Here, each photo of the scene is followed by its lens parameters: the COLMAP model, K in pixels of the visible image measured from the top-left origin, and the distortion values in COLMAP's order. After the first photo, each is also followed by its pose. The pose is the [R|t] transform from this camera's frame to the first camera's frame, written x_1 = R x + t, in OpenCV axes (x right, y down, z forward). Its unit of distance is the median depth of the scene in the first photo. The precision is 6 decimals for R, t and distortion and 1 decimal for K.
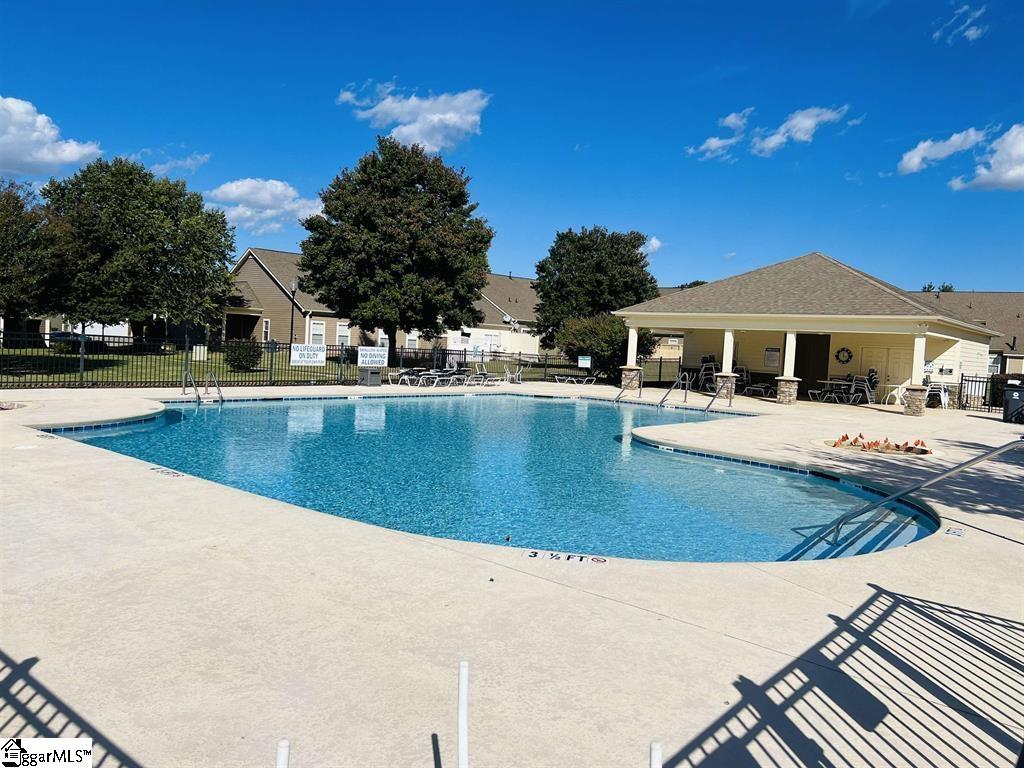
lens RADIAL K [[773.3, 0, 510.9], [0, 773.3, 381.3], [0, 0, 1]] dist [0.011616, -0.008651]
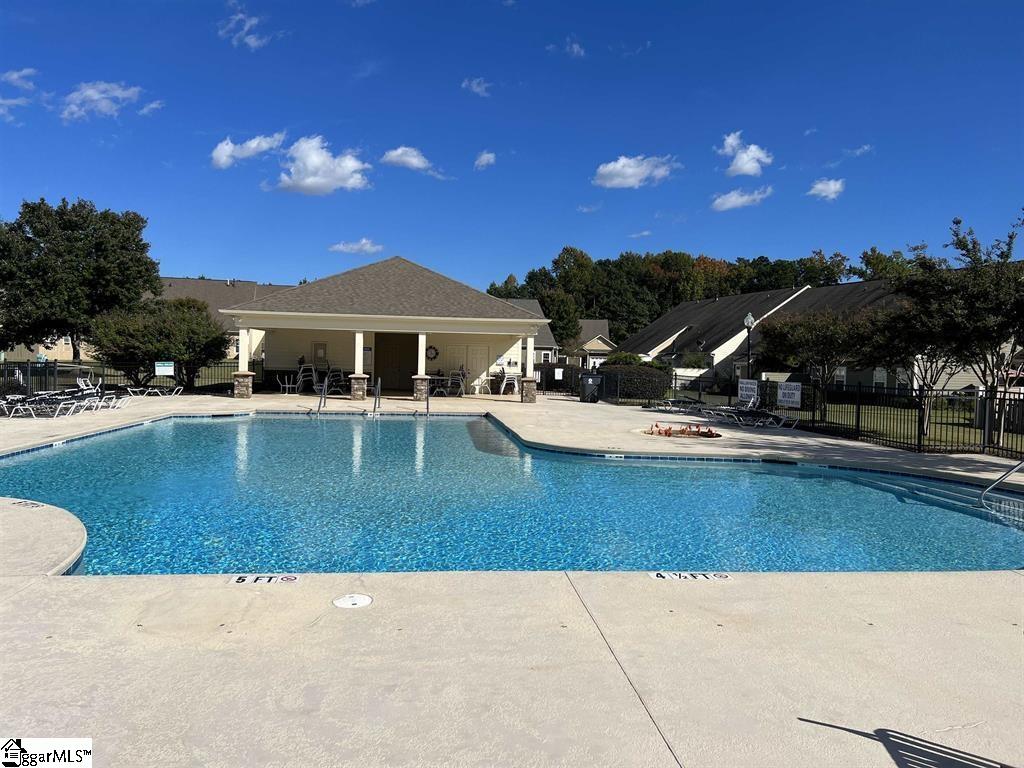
lens RADIAL K [[773.3, 0, 510.7], [0, 773.3, 387.0], [0, 0, 1]] dist [0.011616, -0.008651]
pose [[0.679605, -0.064422, 0.730744, -0.295463], [0.048010, 0.997907, 0.043324, -0.026810], [-0.732006, 0.005640, 0.681275, 0.175145]]
